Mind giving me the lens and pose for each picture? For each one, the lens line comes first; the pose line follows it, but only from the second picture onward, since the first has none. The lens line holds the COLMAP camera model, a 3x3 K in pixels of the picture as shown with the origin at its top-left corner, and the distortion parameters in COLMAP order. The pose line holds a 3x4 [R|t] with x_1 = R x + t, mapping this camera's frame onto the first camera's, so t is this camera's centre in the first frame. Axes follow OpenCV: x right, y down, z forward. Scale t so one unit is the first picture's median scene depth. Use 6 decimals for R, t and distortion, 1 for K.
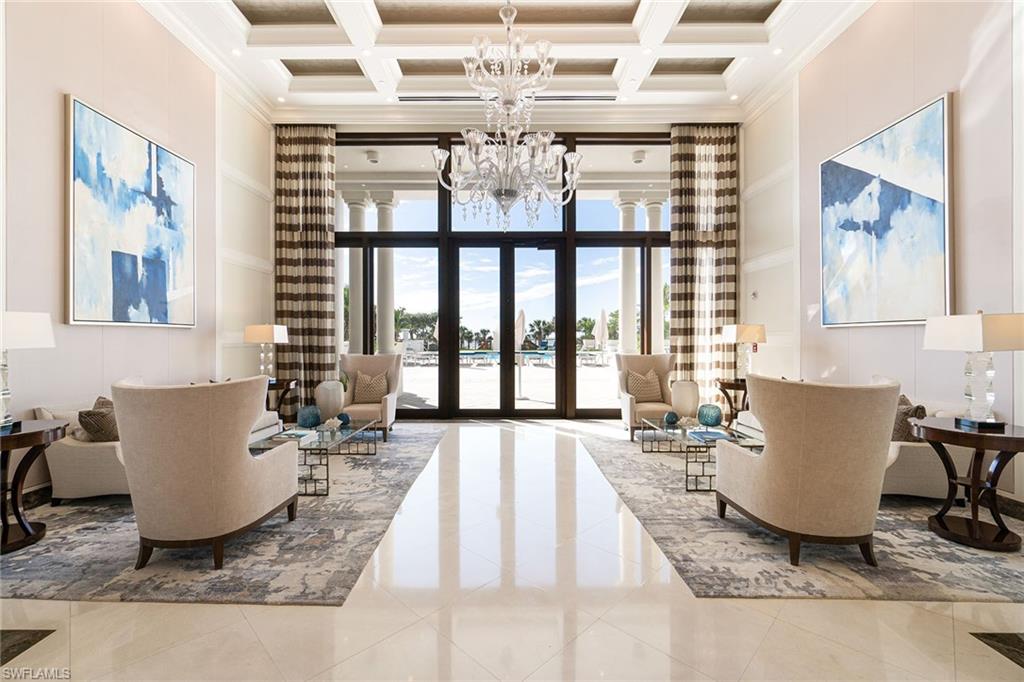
lens RADIAL K [[443.7, 0, 510.5], [0, 443.7, 336.1], [0, 0, 1]] dist [0.000192, 0.000002]
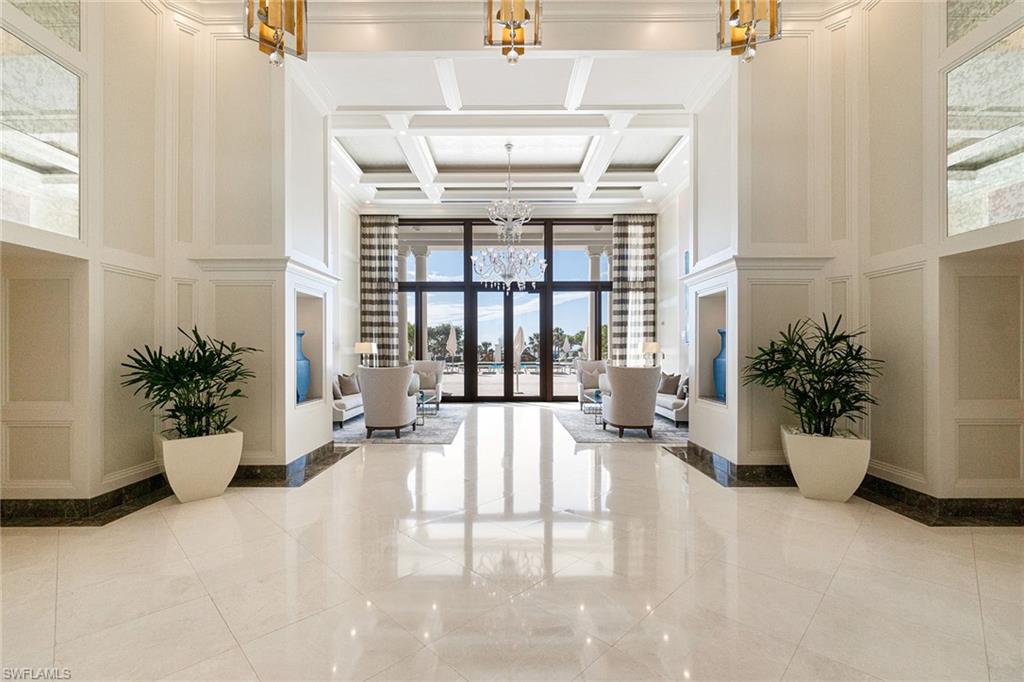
lens RADIAL K [[443.7, 0, 511.8], [0, 443.7, 346.4], [0, 0, 1]] dist [0.000192, 0.000002]
pose [[0.999998, -0.000731, 0.001693, 0.001205], [0.000740, 0.999985, -0.005341, -0.001387], [-0.001689, 0.005343, 0.999984, -0.562474]]
